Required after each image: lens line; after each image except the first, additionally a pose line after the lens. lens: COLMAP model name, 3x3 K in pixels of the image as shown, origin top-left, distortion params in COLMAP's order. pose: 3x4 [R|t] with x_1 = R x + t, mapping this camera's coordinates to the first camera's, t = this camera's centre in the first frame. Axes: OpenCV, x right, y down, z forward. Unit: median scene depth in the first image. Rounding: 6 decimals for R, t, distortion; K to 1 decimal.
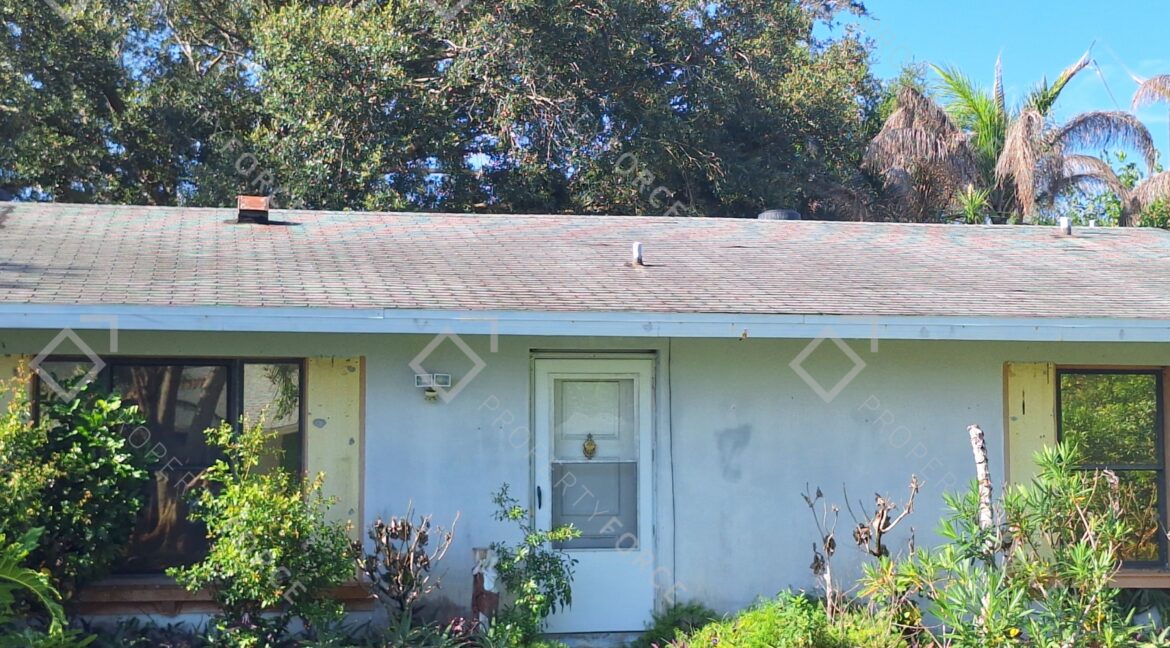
lens RADIAL K [[1622.9, 0, 585.0], [0, 1622.9, 324.0], [0, 0, 1]] dist [0.147751, 0.005816]
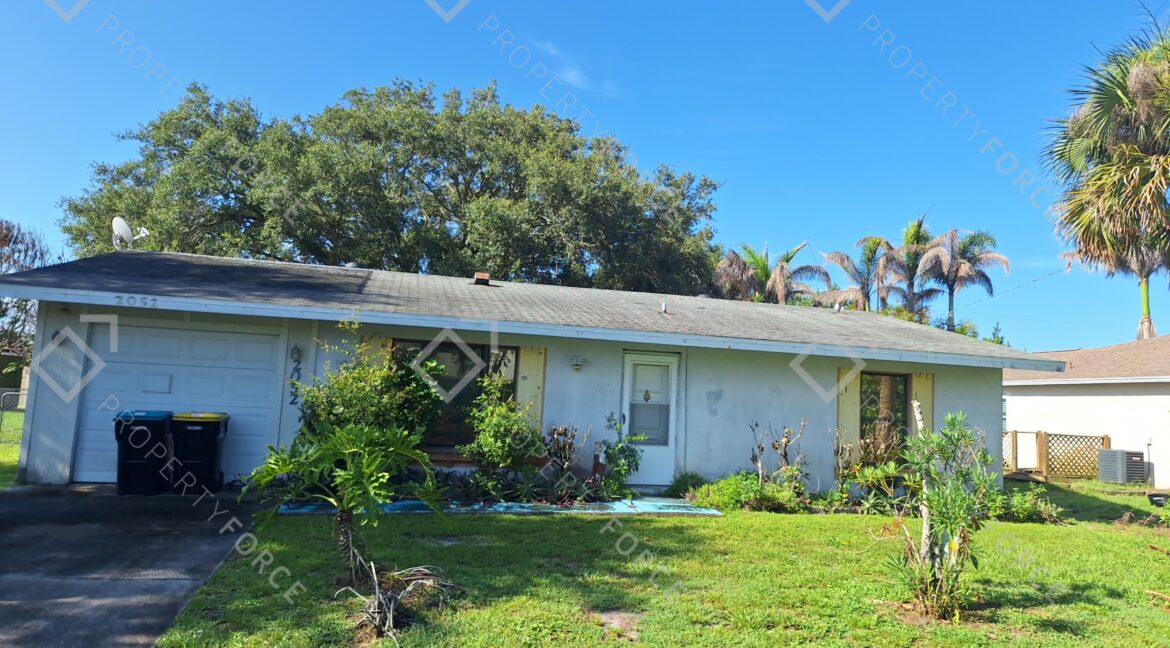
lens RADIAL K [[653.2, 0, 591.2], [0, 653.2, 320.8], [0, 0, 1]] dist [0.152457, -0.042208]
pose [[0.997880, 0.056499, 0.032293, -0.104633], [-0.055403, 0.997889, -0.033883, 0.010500], [-0.034139, 0.032022, 0.998904, 0.144647]]
